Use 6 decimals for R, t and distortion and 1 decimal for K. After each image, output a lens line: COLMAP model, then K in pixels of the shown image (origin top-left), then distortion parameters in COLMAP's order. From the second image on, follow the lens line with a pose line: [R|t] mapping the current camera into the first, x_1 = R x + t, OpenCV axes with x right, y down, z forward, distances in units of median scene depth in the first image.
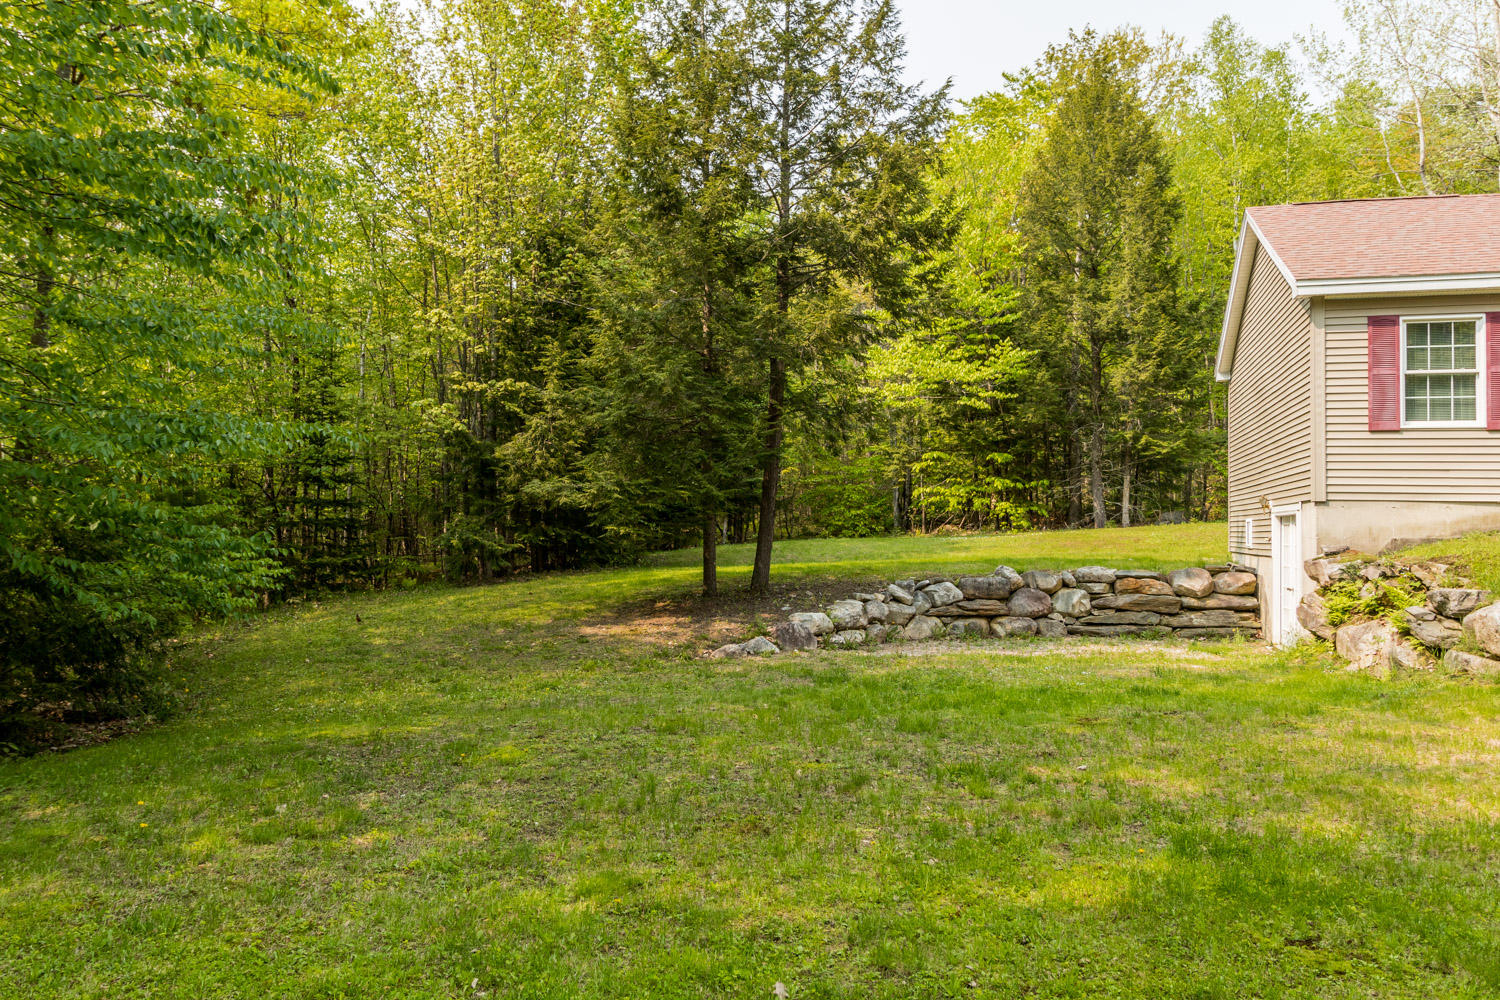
lens RADIAL K [[1092.5, 0, 746.8], [0, 1092.5, 499.9], [0, 0, 1]] dist [0.001707, 0.012565]
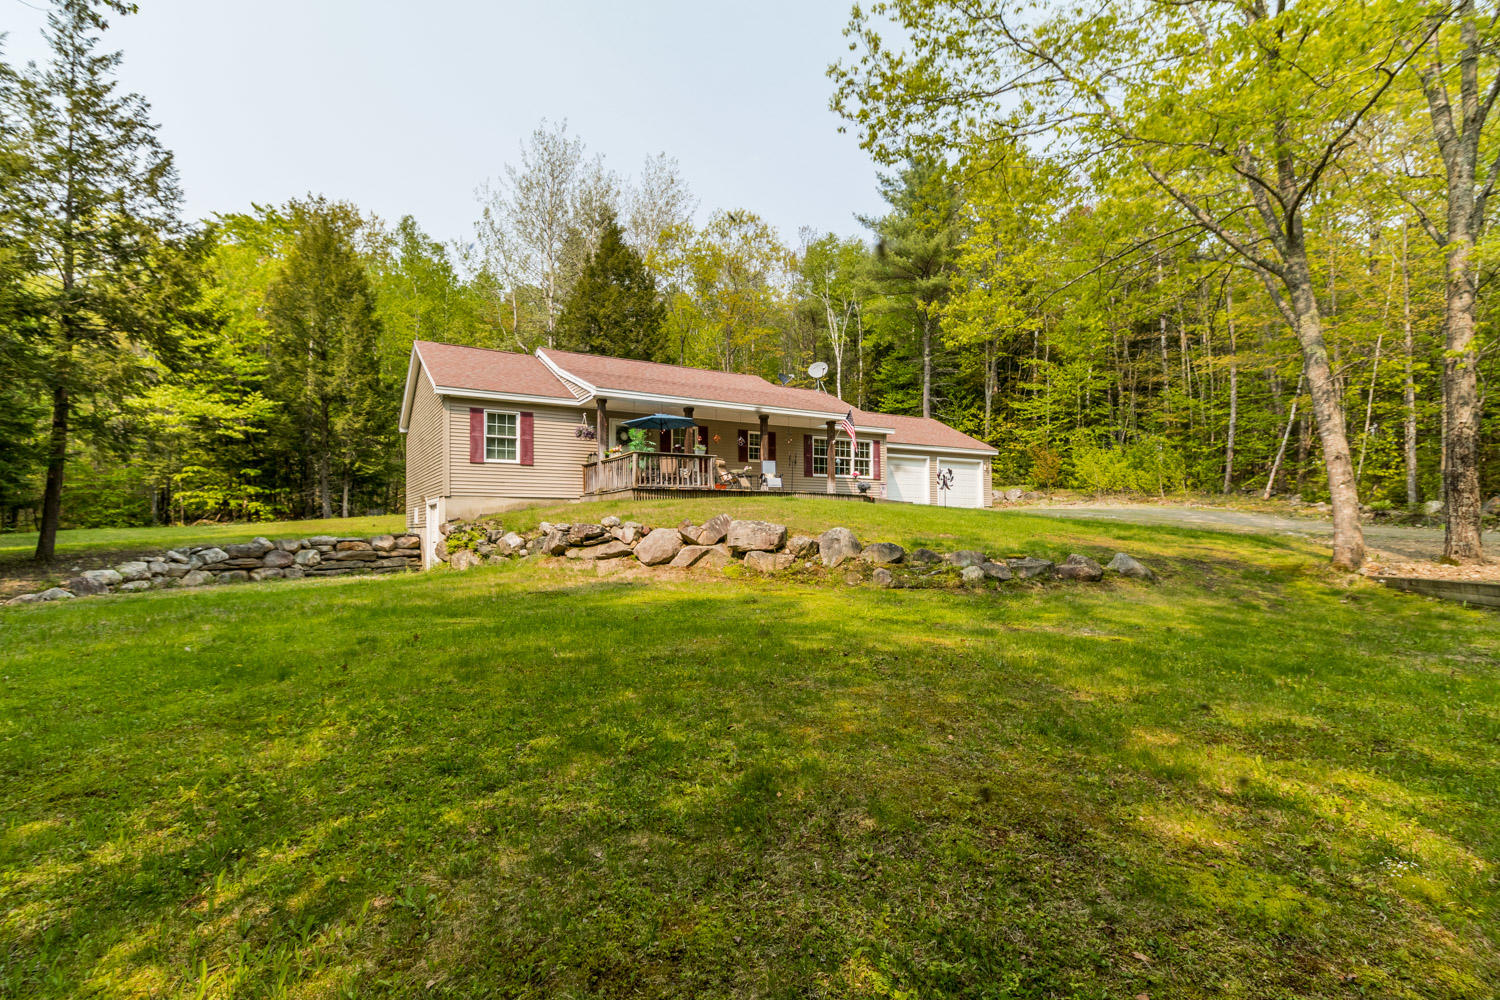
lens RADIAL K [[700.8, 0, 751.7], [0, 700.8, 507.8], [0, 0, 1]] dist [0.001889, -0.000306]
pose [[0.655603, 0.001658, 0.755104, -0.066170], [0.000032, 0.999998, -0.002223, 0.019872], [-0.755106, 0.001482, 0.655601, -0.211707]]
